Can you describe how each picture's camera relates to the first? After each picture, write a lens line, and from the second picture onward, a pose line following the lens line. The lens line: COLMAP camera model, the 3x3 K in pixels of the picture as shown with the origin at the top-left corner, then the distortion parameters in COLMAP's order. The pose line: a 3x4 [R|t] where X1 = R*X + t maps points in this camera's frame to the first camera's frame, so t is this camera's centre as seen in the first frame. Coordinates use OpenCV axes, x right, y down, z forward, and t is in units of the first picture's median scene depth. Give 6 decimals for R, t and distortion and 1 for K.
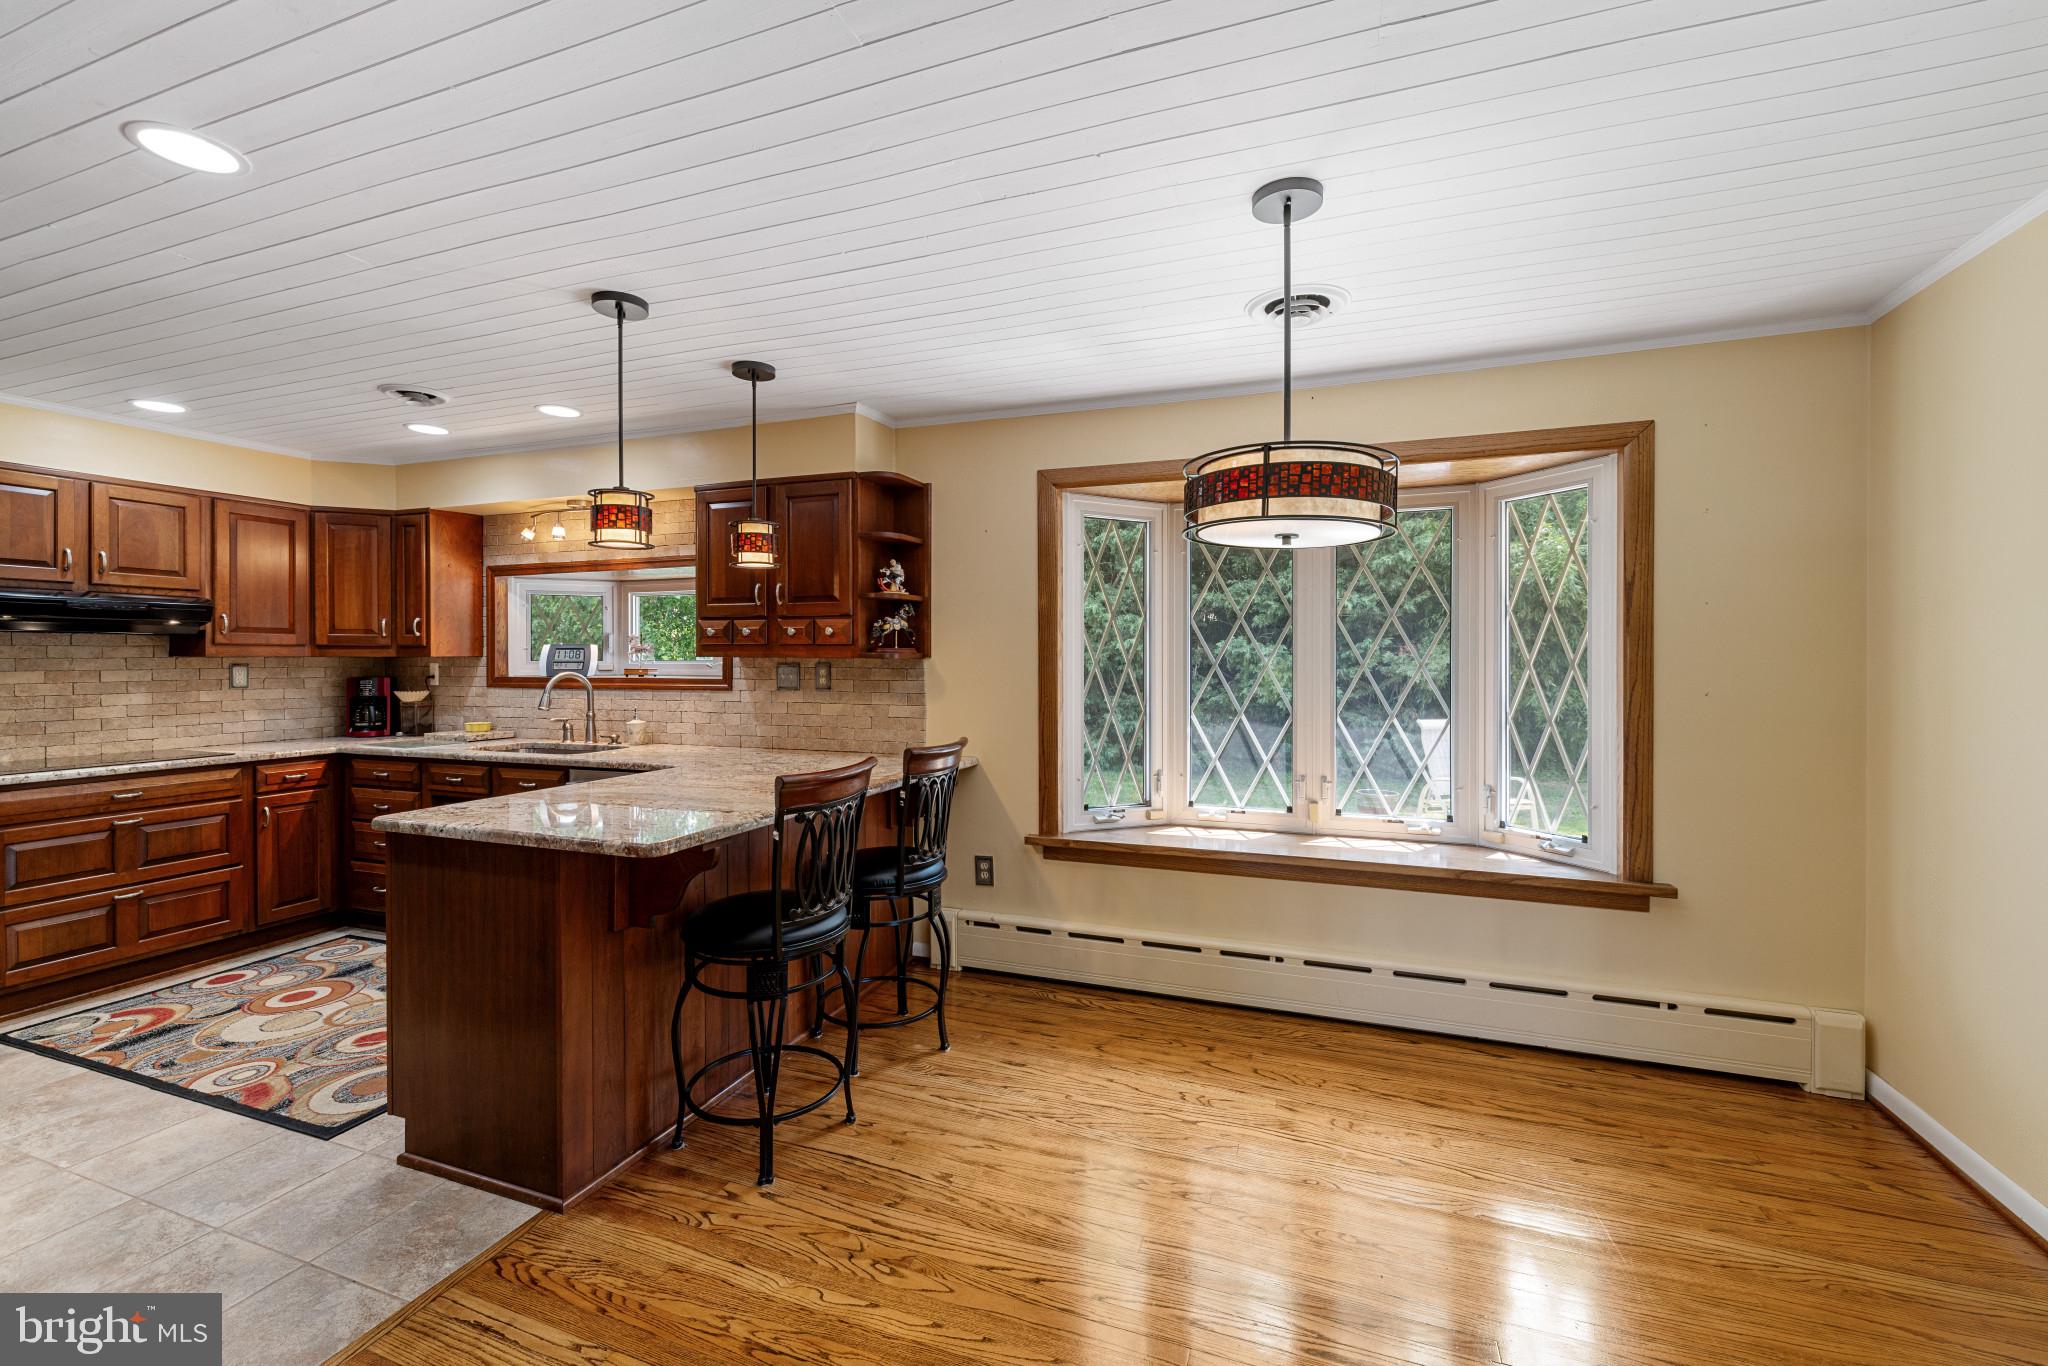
lens RADIAL K [[865.0, 0, 1020.6], [0, 865.0, 664.9], [0, 0, 1]] dist [-0.001474, -0.000311]
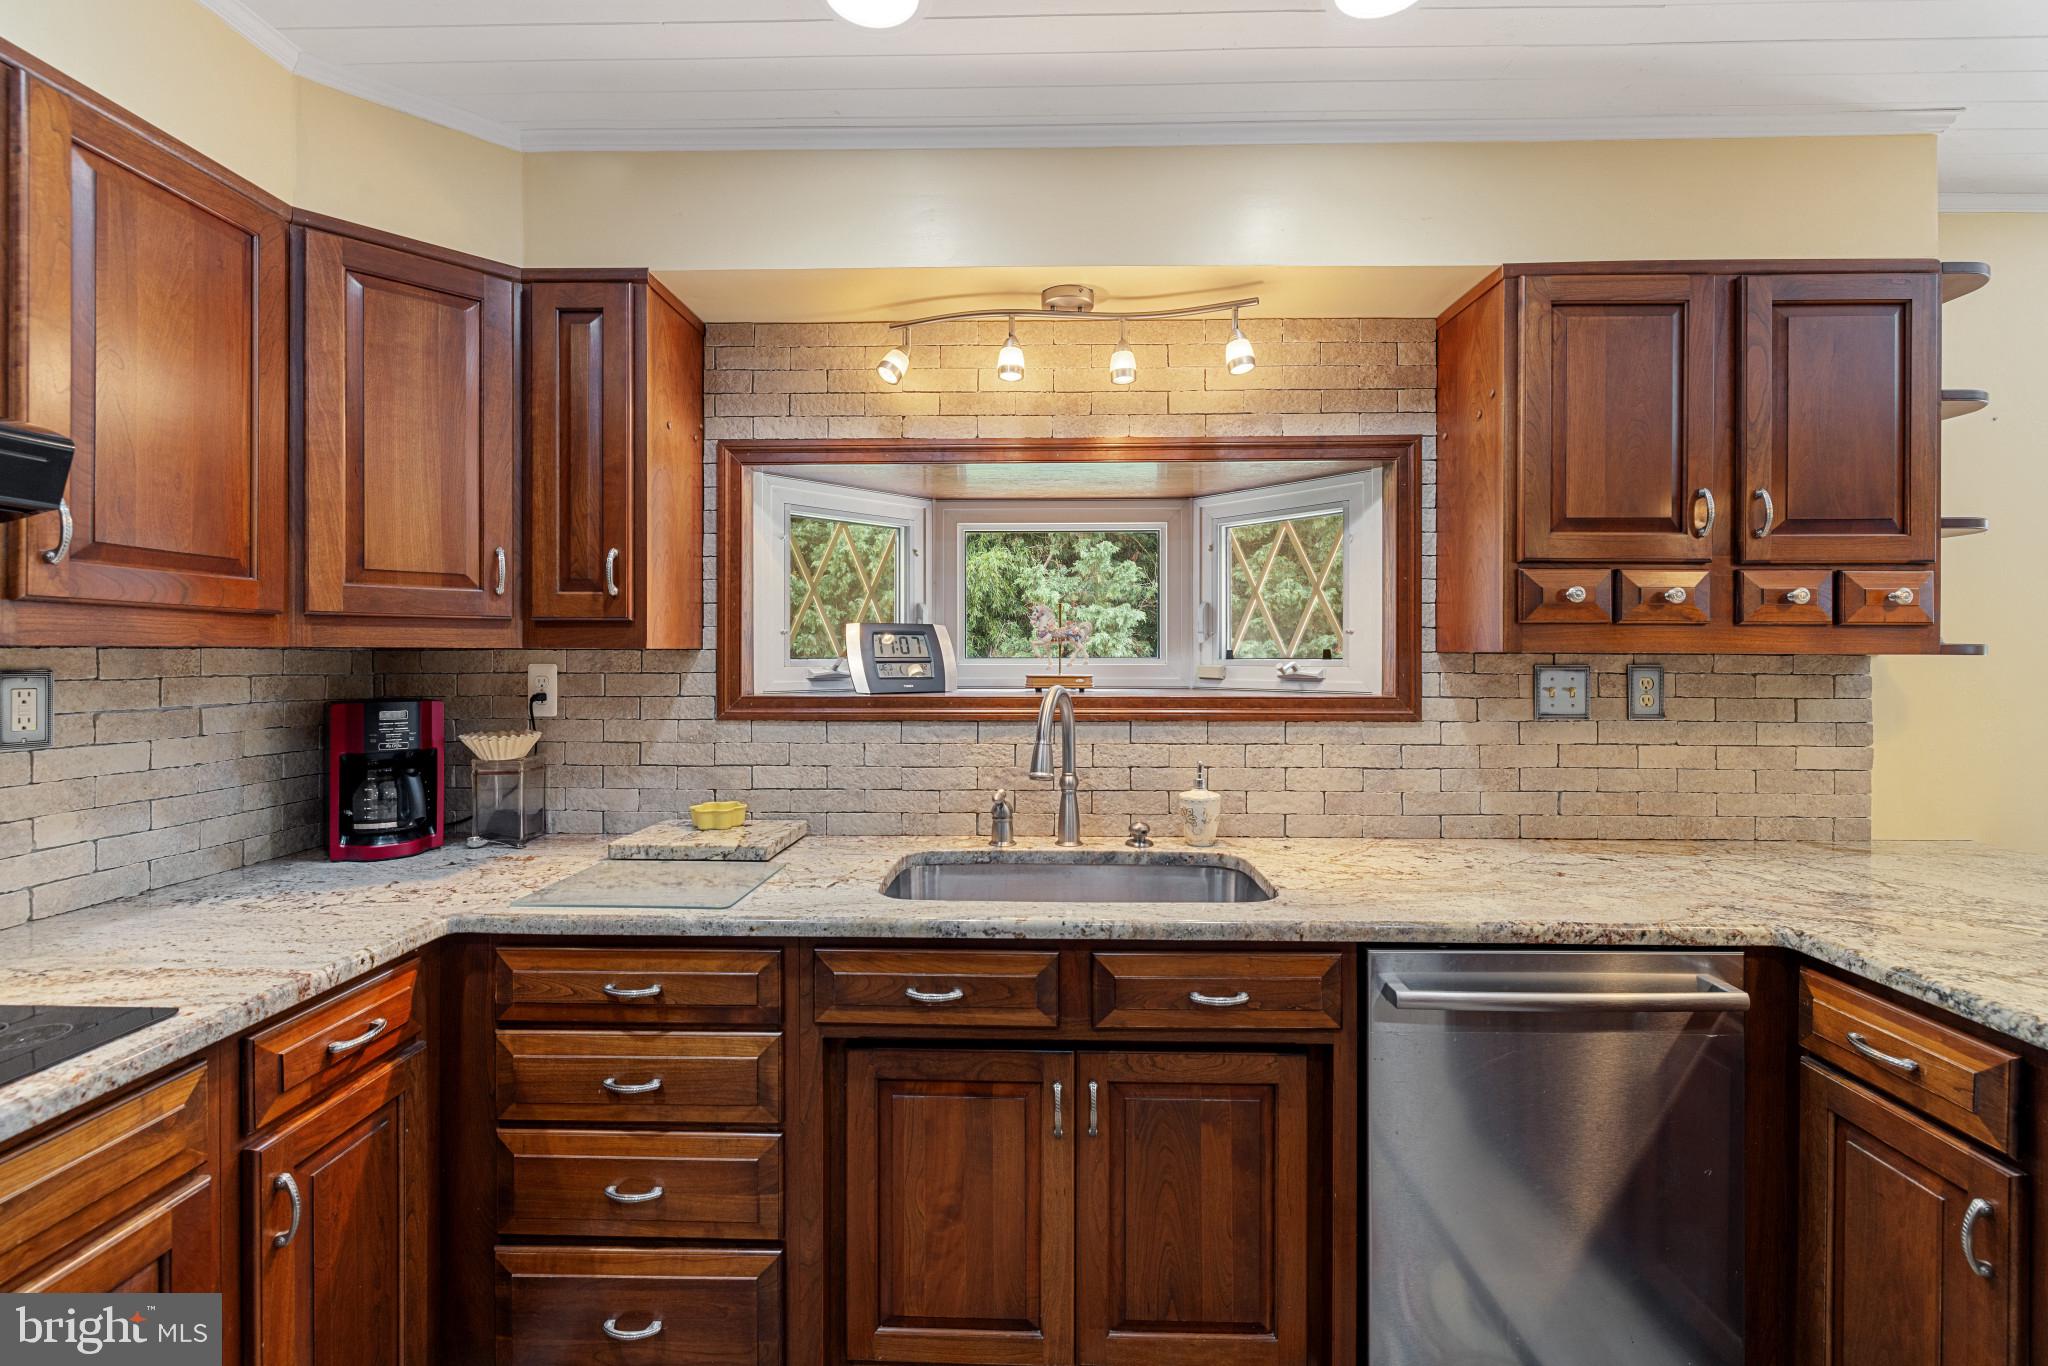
lens RADIAL K [[865.0, 0, 1023.9], [0, 865.0, 655.1], [0, 0, 1]] dist [-0.001474, -0.000311]
pose [[0.944878, 0.001715, 0.327419, -0.702314], [0.000559, 0.999976, -0.006852, -0.004112], [-0.327423, 0.006658, 0.944854, 0.620166]]
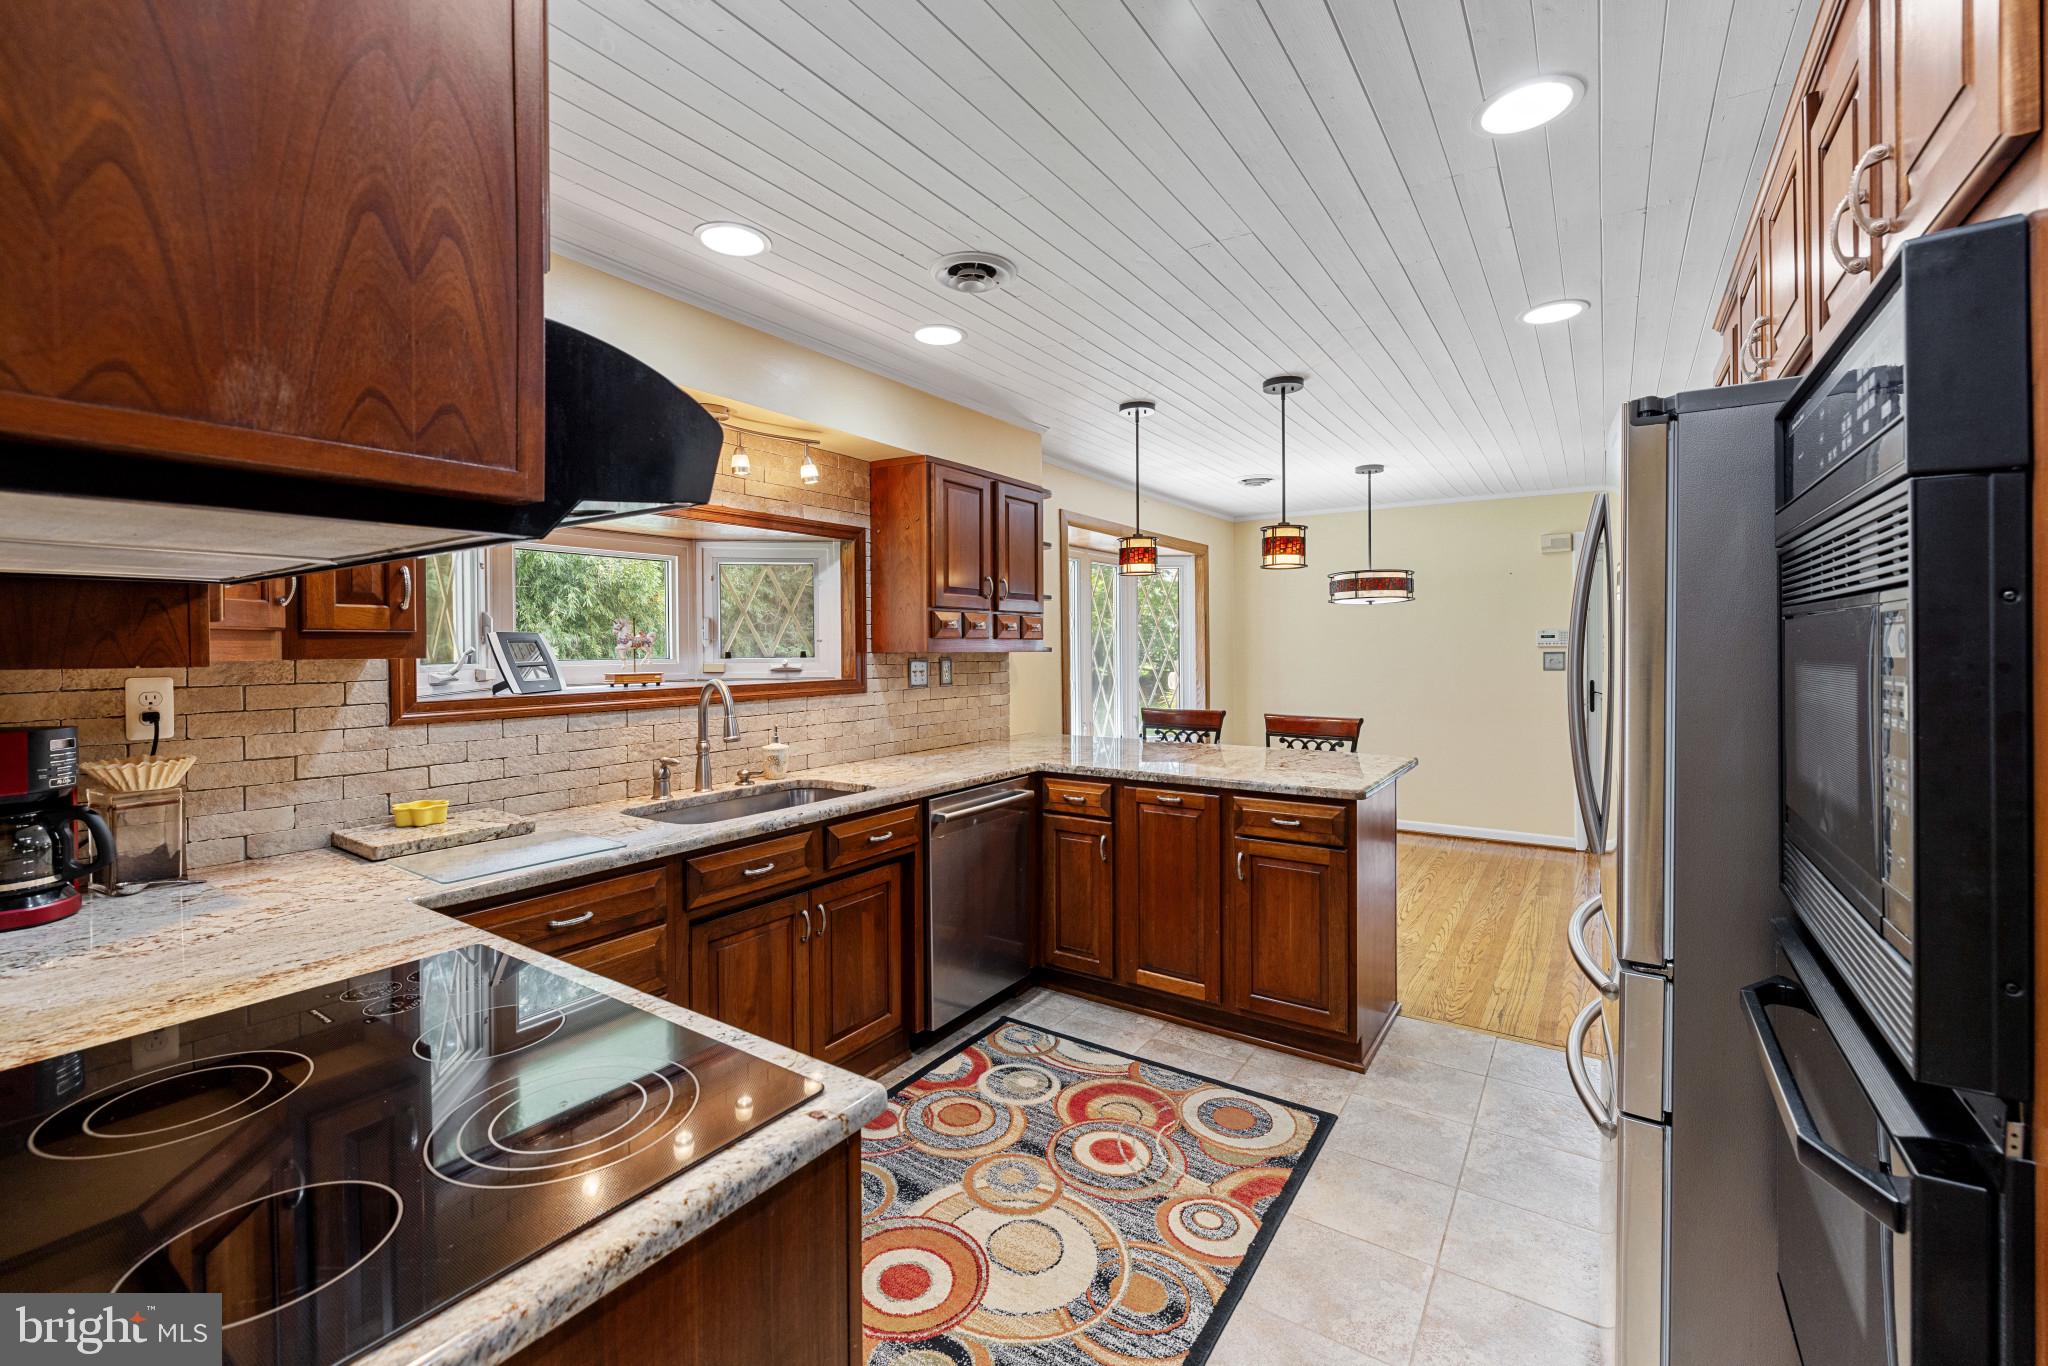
lens RADIAL K [[865.0, 0, 1026.8], [0, 865.0, 650.8], [0, 0, 1]] dist [-0.001474, -0.000311]
pose [[0.222352, -0.006440, 0.974945, -1.119718], [0.013713, 0.999900, 0.003478, -0.011593], [-0.974870, 0.012596, 0.222418, 0.664292]]
